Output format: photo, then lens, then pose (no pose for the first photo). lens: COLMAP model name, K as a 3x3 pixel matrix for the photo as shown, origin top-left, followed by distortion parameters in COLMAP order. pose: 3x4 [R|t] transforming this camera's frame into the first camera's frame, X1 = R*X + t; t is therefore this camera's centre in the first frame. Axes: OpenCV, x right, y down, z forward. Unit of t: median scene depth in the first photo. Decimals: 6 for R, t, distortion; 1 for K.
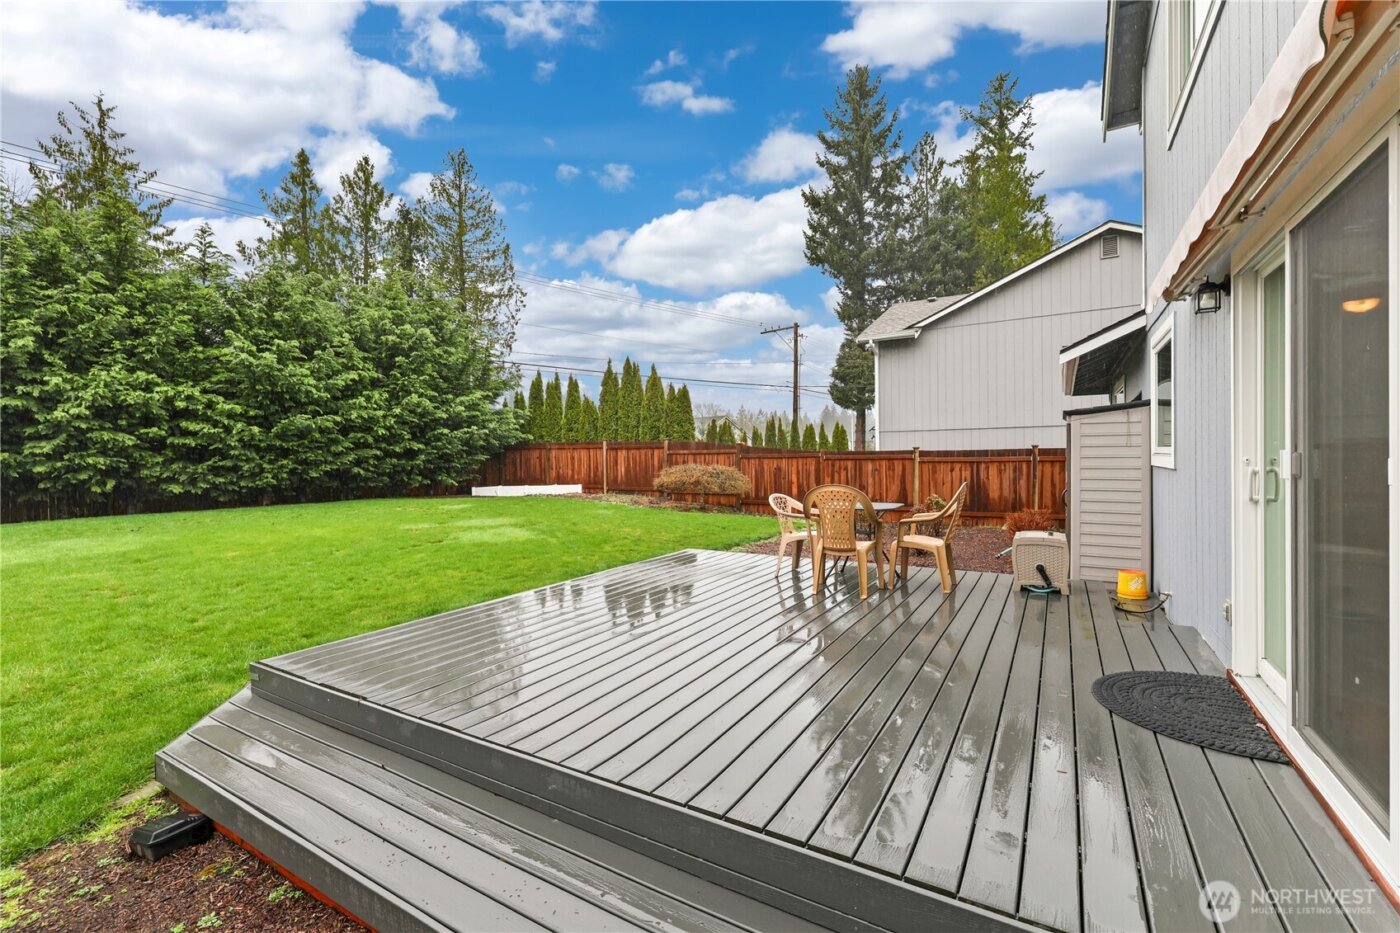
lens RADIAL K [[606.0, 0, 700.7], [0, 606.0, 462.7], [0, 0, 1]] dist [-0.002885, 0.000629]
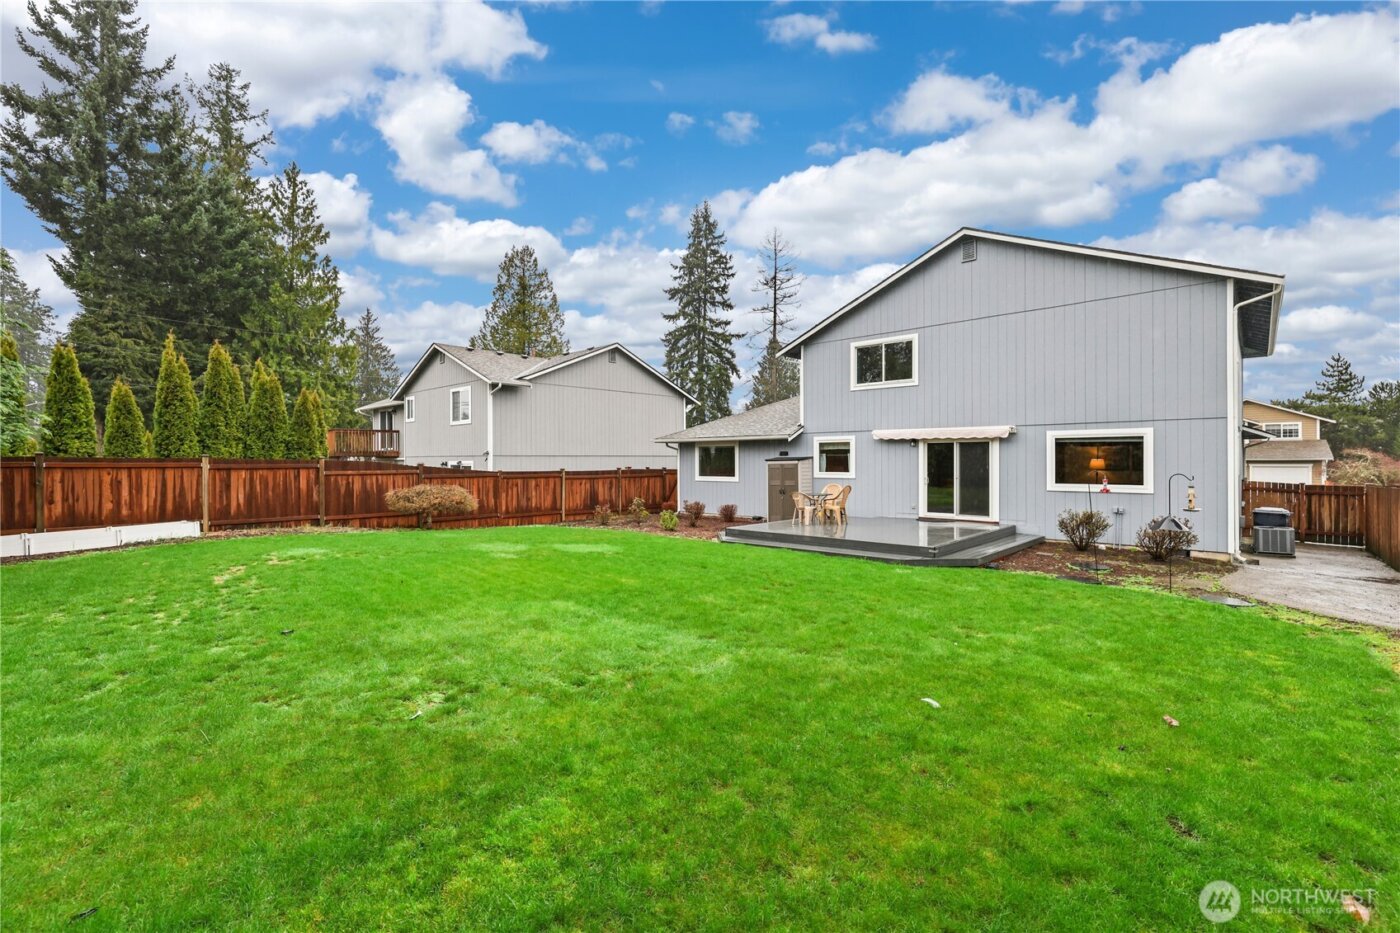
lens RADIAL K [[606.0, 0, 689.6], [0, 606.0, 464.4], [0, 0, 1]] dist [-0.002885, 0.000629]
pose [[0.226735, 0.010527, 0.973900, -0.923333], [0.019310, 0.999696, -0.015302, -0.007496], [-0.973765, 0.022275, 0.226463, 0.361562]]
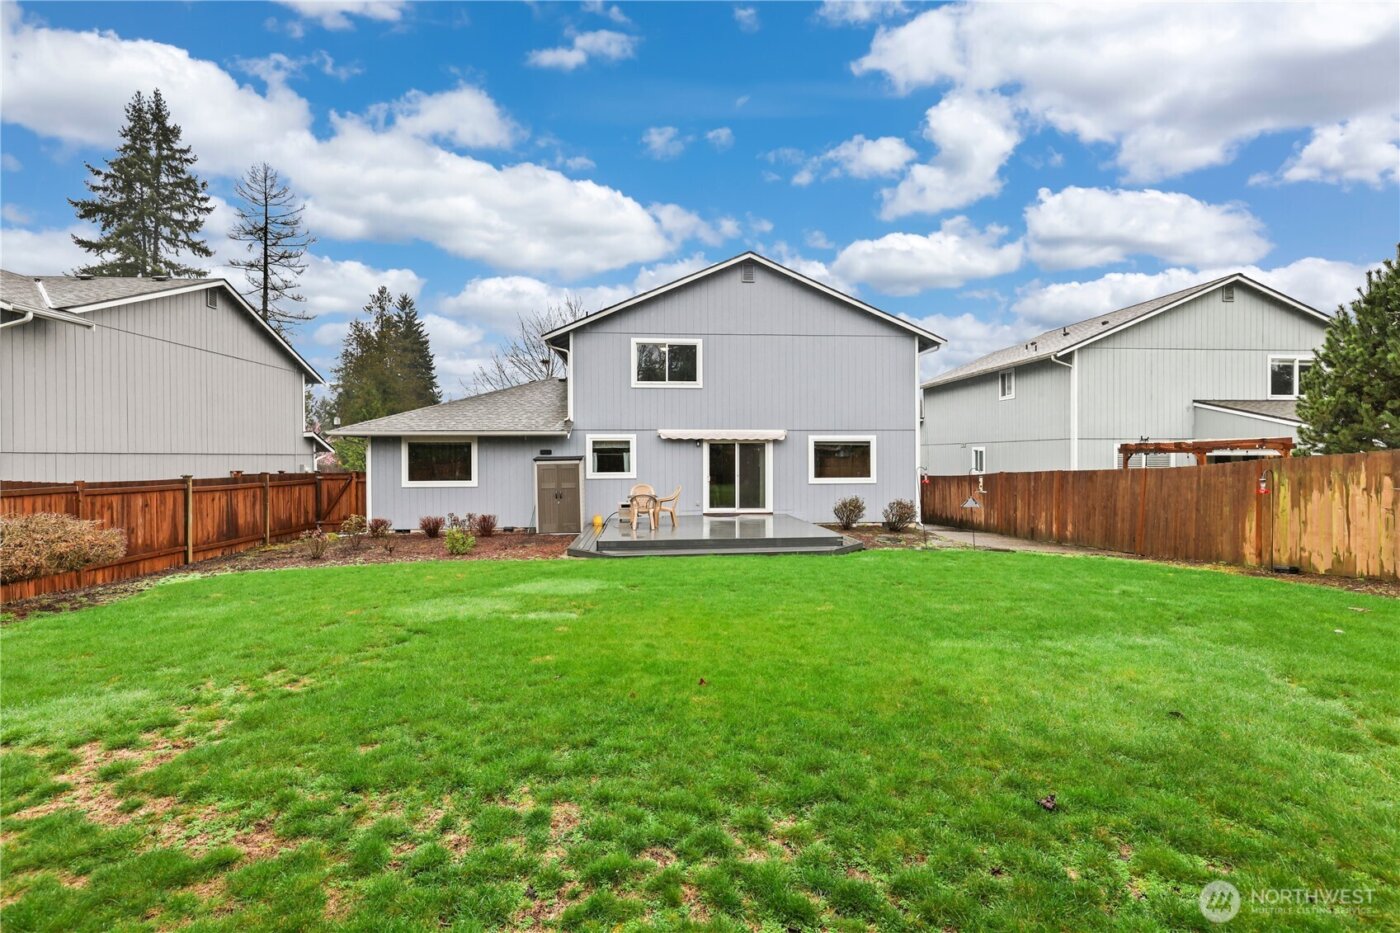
lens RADIAL K [[606.0, 0, 699.0], [0, 606.0, 466.1], [0, 0, 1]] dist [-0.002885, 0.000629]
pose [[-0.576998, 0.009170, 0.816694, -0.714659], [0.032204, 0.999415, 0.011531, -0.023758], [-0.816110, 0.032954, -0.576956, 0.855671]]
